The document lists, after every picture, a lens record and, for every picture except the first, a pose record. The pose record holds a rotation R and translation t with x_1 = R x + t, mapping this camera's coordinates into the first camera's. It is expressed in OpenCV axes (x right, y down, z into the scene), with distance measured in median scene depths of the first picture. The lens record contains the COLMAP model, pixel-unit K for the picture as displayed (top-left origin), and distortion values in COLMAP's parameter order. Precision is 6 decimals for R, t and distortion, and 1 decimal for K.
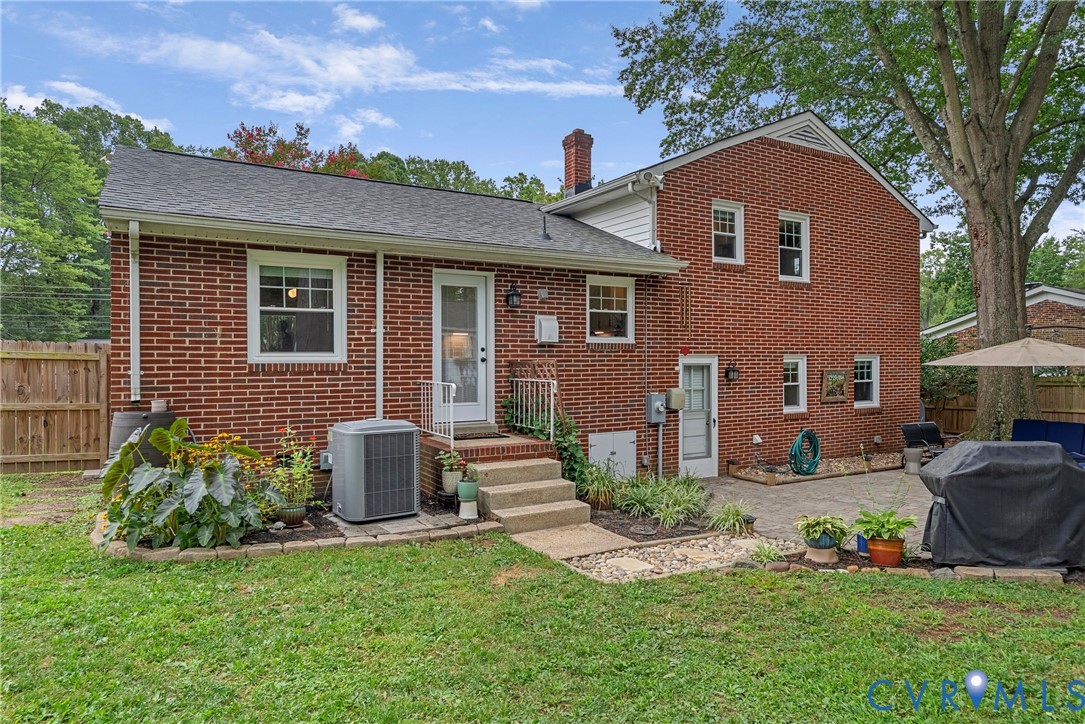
lens RADIAL K [[675.5, 0, 540.2], [0, 675.5, 359.0], [0, 0, 1]] dist [0.002161, 0.001361]
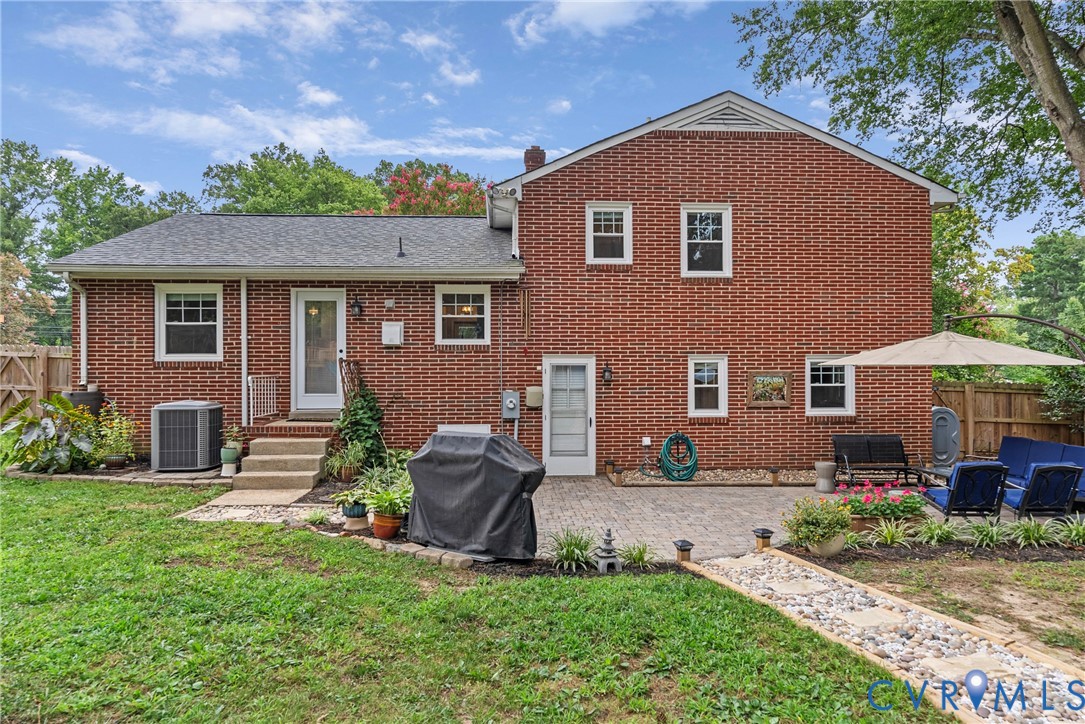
lens RADIAL K [[675.5, 0, 534.2], [0, 675.5, 364.1], [0, 0, 1]] dist [0.002161, 0.001361]
pose [[0.881708, 0.000468, -0.471795, 0.779722], [-0.001478, 0.999997, -0.001769, 0.010963], [0.471793, 0.002257, 0.881707, 0.076897]]
